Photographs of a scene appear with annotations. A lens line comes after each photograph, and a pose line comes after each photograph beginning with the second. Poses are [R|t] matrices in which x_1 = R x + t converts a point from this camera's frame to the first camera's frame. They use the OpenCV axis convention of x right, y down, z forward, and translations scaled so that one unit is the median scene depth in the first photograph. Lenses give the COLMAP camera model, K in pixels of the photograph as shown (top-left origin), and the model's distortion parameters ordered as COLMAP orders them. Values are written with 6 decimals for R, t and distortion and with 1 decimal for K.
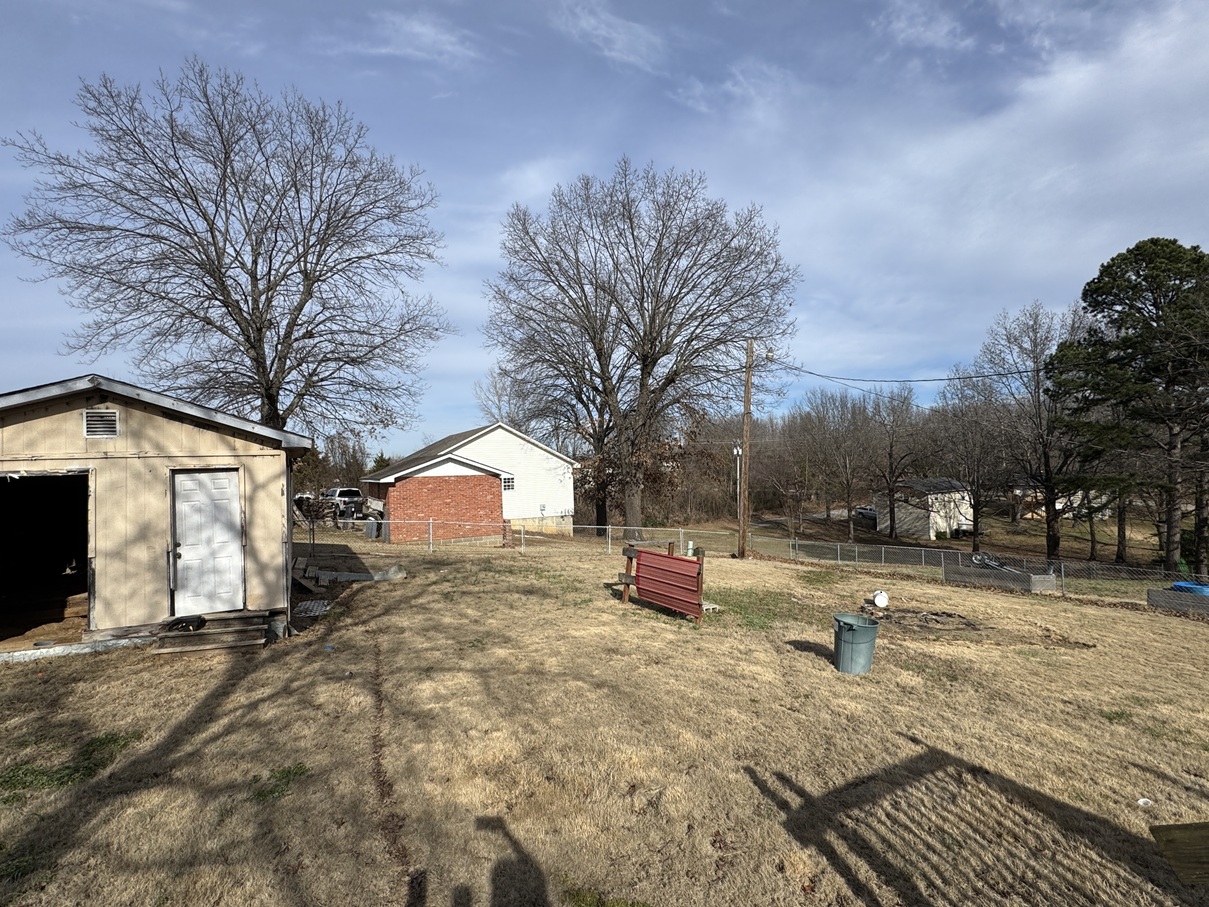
lens RADIAL K [[590.0, 0, 599.9], [0, 590.0, 452.7], [0, 0, 1]] dist [0.000294, -0.000959]
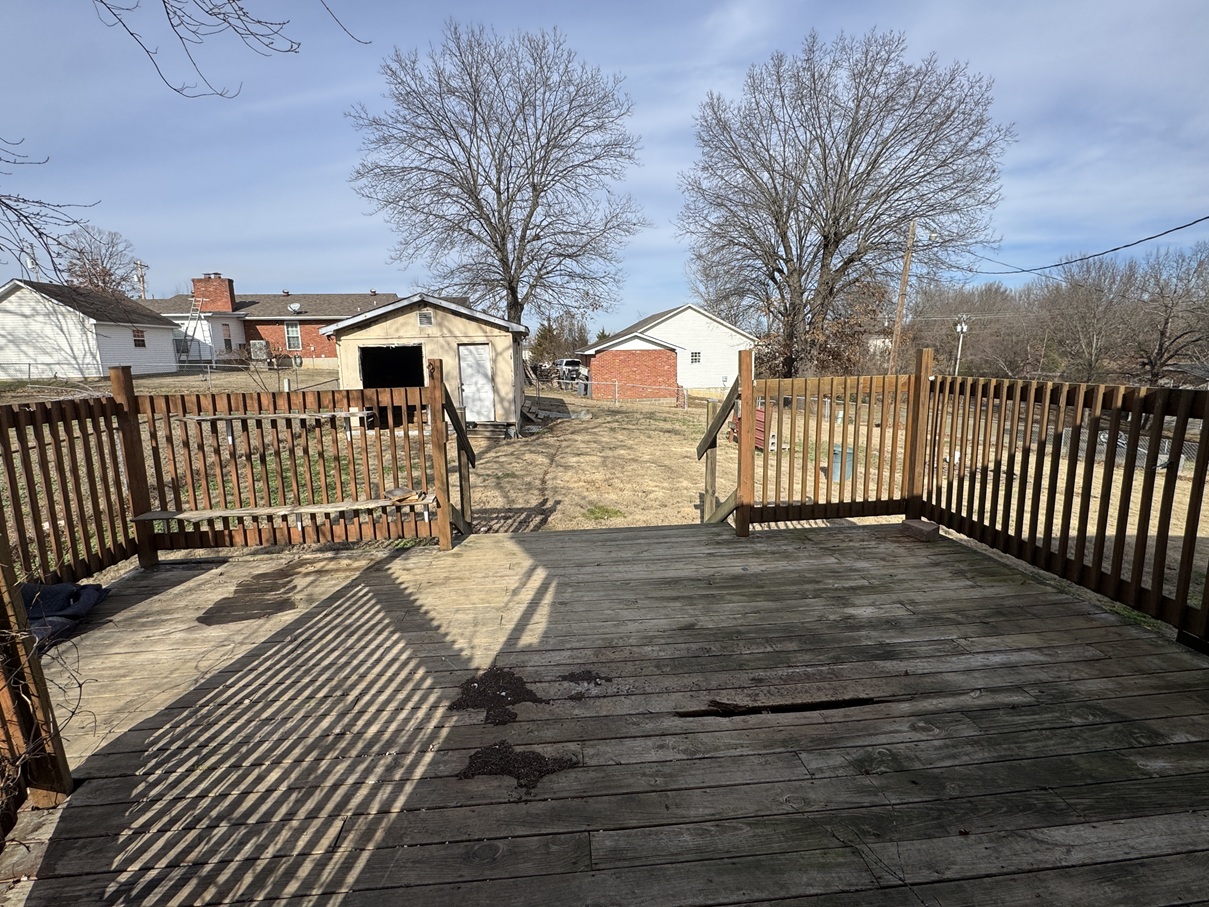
lens RADIAL K [[562.4, 0, 610.2], [0, 562.4, 452.2], [0, 0, 1]] dist [-0.003345, -0.000326]
pose [[0.936810, 0.075916, -0.341503, 0.134289], [-0.000562, 0.976496, 0.215535, -0.007307], [0.349839, -0.201723, 0.914834, -0.195806]]
